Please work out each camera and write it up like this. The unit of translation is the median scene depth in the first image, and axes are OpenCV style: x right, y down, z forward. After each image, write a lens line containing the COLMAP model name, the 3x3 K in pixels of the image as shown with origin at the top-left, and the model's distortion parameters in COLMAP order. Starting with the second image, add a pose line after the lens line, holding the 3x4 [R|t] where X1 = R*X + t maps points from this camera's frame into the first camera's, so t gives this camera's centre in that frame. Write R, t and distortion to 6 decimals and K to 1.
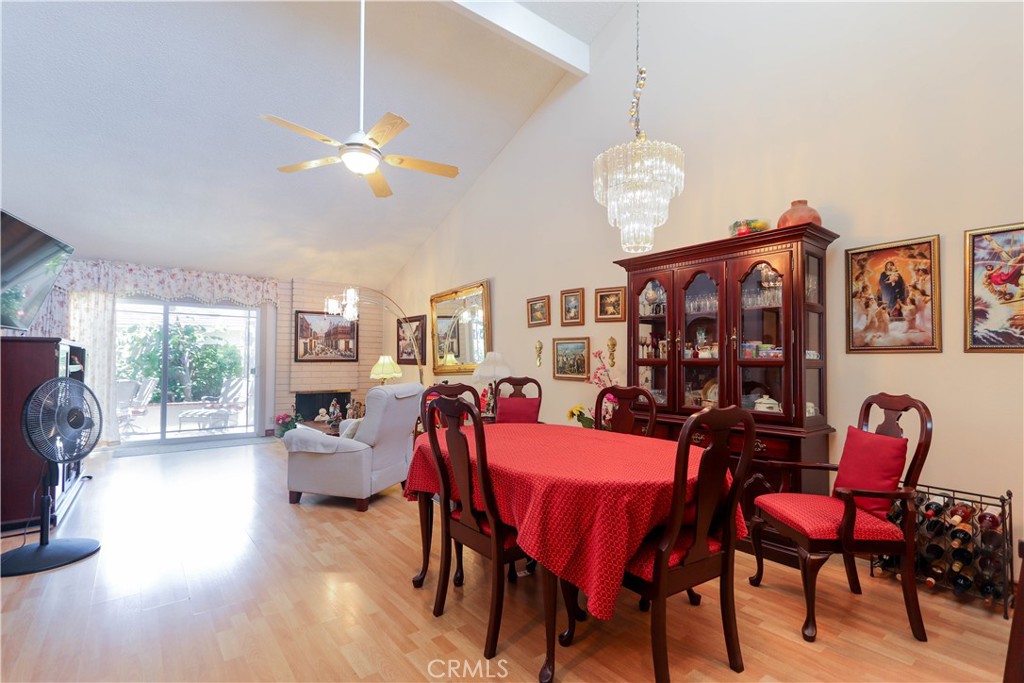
lens RADIAL K [[474.8, 0, 513.7], [0, 474.8, 348.8], [0, 0, 1]] dist [0.003525, 0.000228]
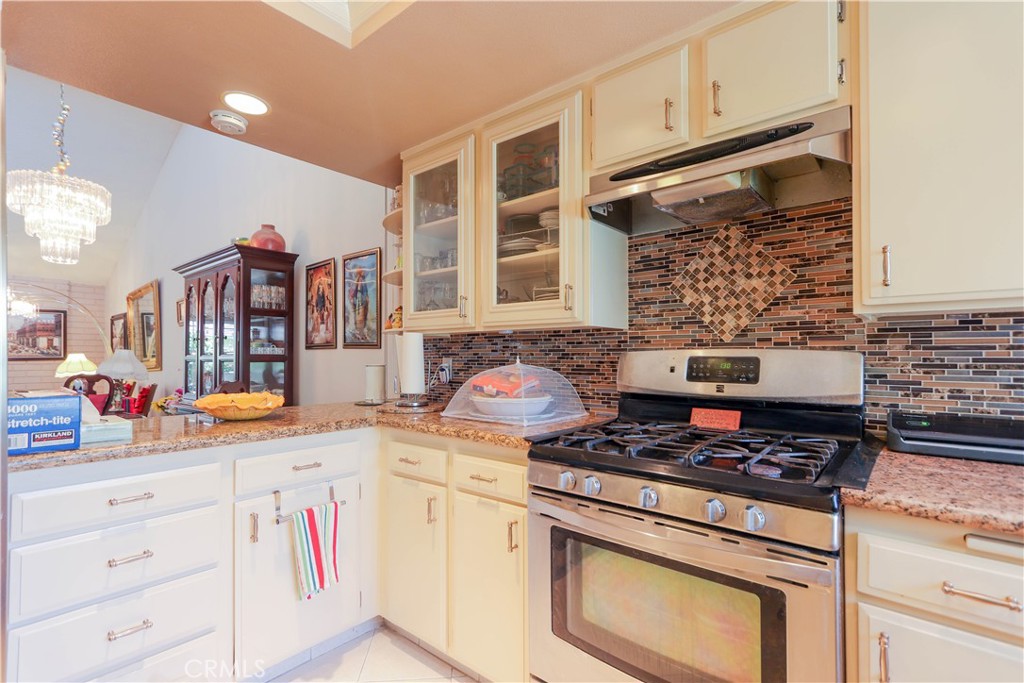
lens RADIAL K [[474.8, 0, 513.7], [0, 474.8, 348.8], [0, 0, 1]] dist [0.003525, 0.000228]
pose [[0.979835, -0.006258, 0.199710, 0.421341], [0.004519, 0.999948, 0.009161, -0.000818], [-0.199757, -0.008073, 0.979812, -0.137971]]
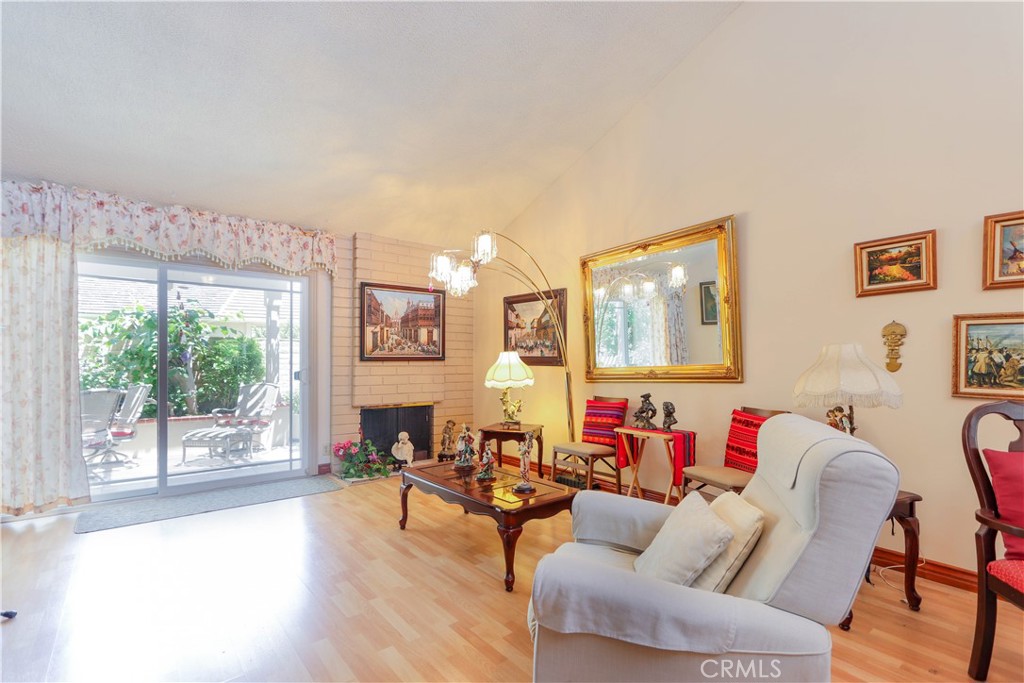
lens RADIAL K [[479.5, 0, 509.9], [0, 479.5, 361.8], [0, 0, 1]] dist [0.004295, 0.001591]
pose [[0.999991, 0.000146, 0.004324, -0.275268], [-0.000288, 0.999462, 0.032807, 0.007123], [-0.004317, -0.032808, 0.999452, 0.361701]]
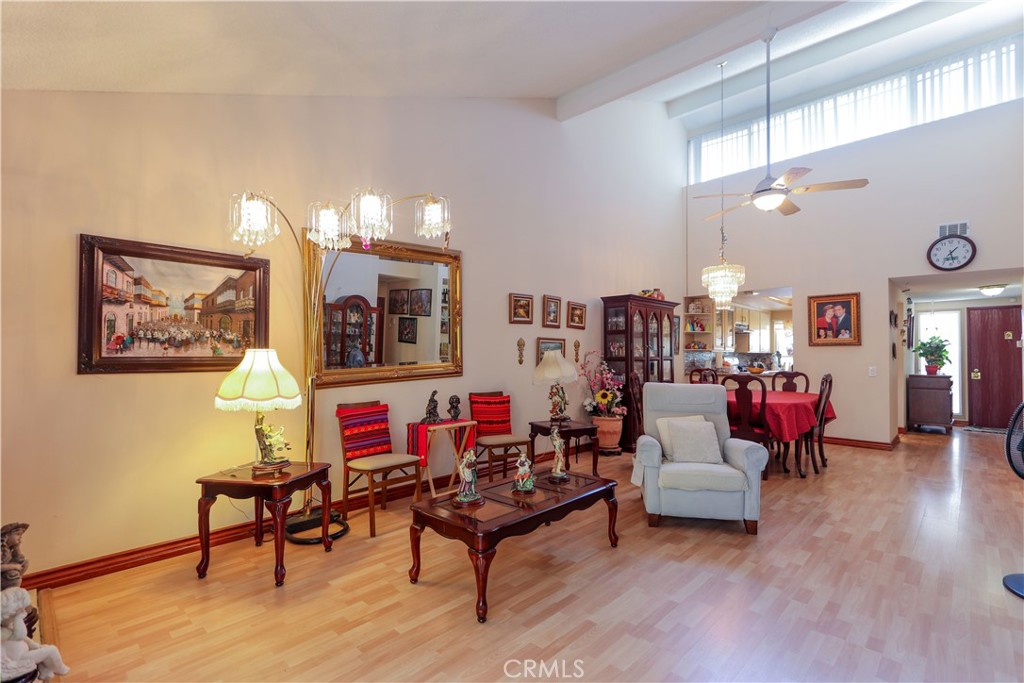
lens RADIAL K [[474.8, 0, 513.7], [0, 474.8, 348.8], [0, 0, 1]] dist [0.003525, 0.000228]
pose [[-0.128035, 0.007683, 0.991740, -0.695599], [-0.027764, 0.999550, -0.011328, 0.012325], [-0.991381, -0.028985, -0.127764, 0.859681]]
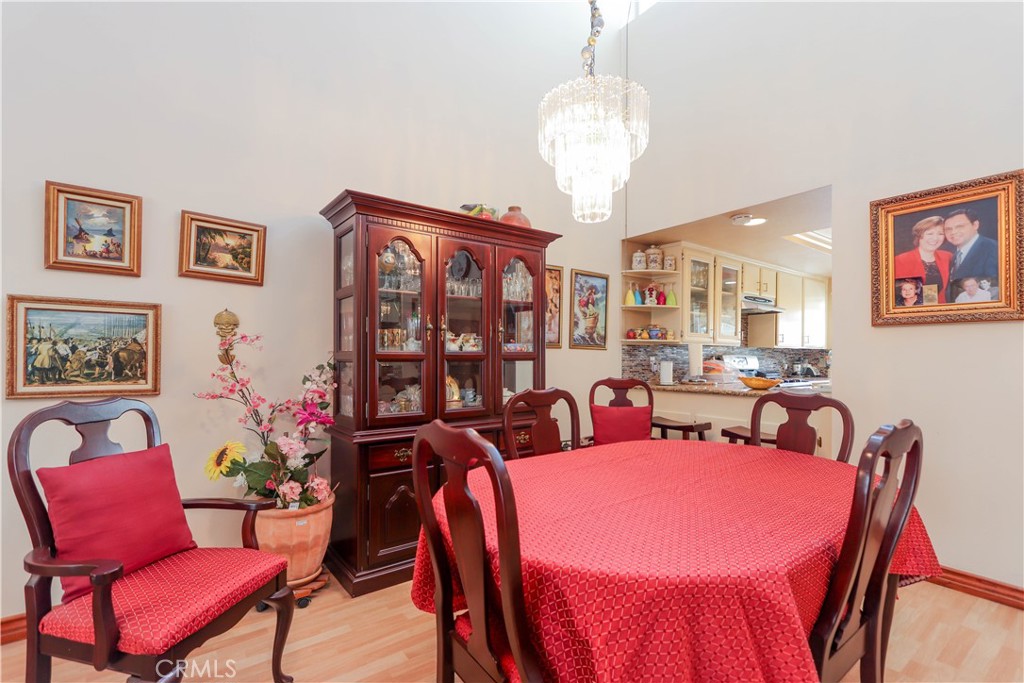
lens RADIAL K [[470.2, 0, 506.7], [0, 470.2, 352.3], [0, 0, 1]] dist [0.003172, 0.000830]
pose [[0.038050, -0.000722, 0.999276, -0.205284], [-0.030328, 0.999538, 0.001877, 0.008329], [-0.998816, -0.030377, 0.038011, 0.420400]]
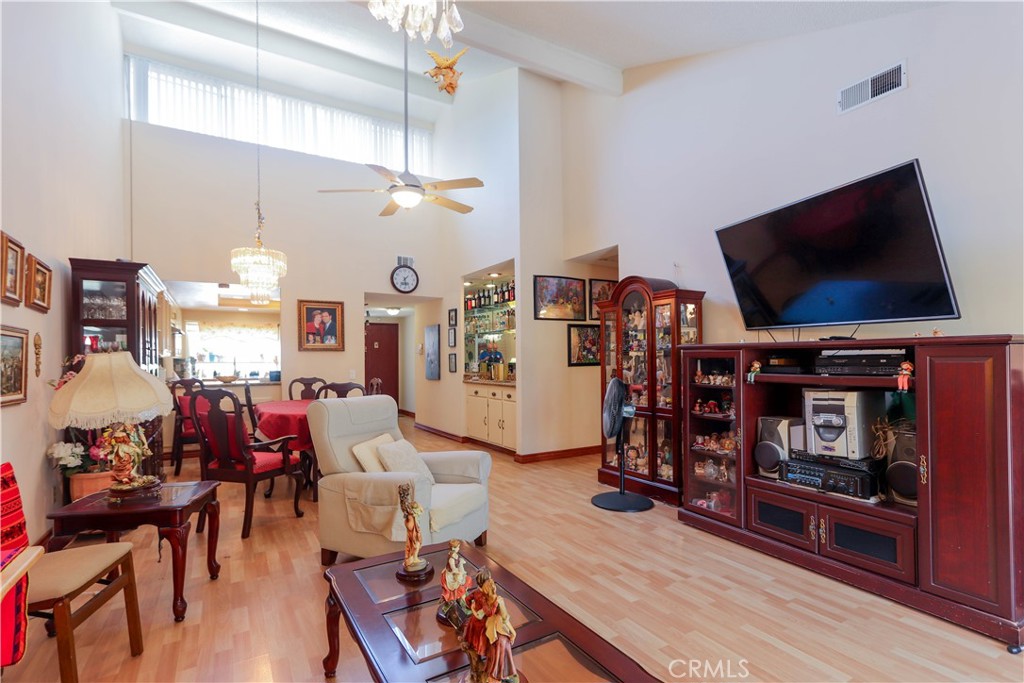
lens RADIAL K [[473.3, 0, 510.8], [0, 473.3, 357.8], [0, 0, 1]] dist [0.002440, 0.000304]
pose [[-0.990919, 0.002379, 0.134442, -0.349416], [-0.001257, 0.999636, -0.026955, 0.017000], [-0.134457, -0.026880, -0.990555, 1.006622]]
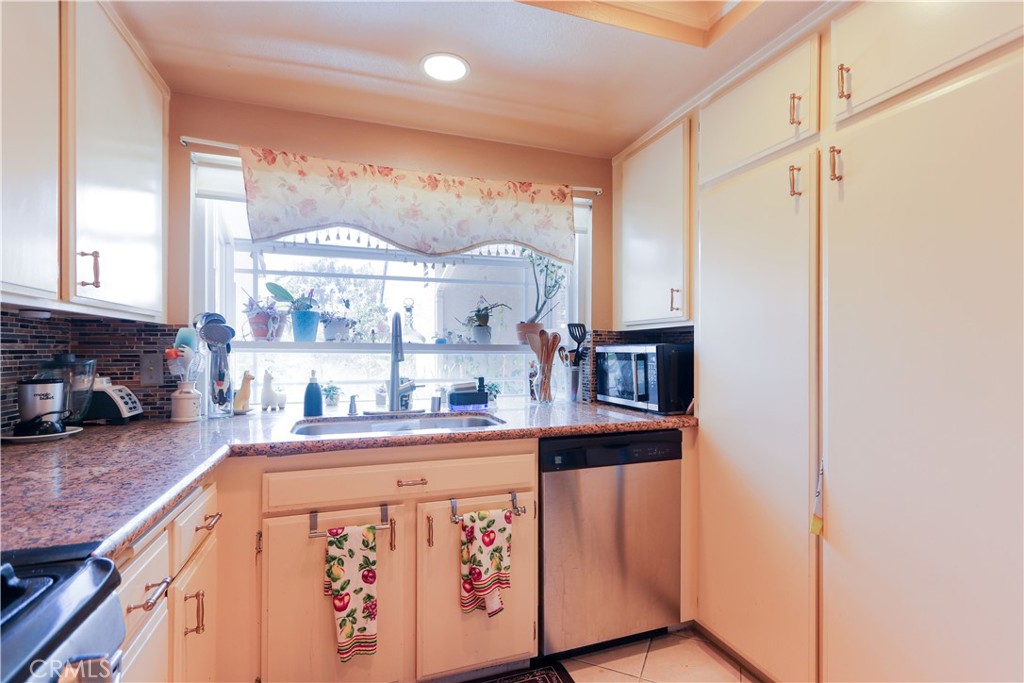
lens RADIAL K [[484.8, 0, 512.2], [0, 484.8, 345.1], [0, 0, 1]] dist [0.004089, 0.000848]
pose [[-0.942529, -0.005083, 0.334085, 0.438674], [-0.014948, 0.999525, -0.026965, 0.002020], [-0.333789, -0.030409, -0.942157, 0.039195]]
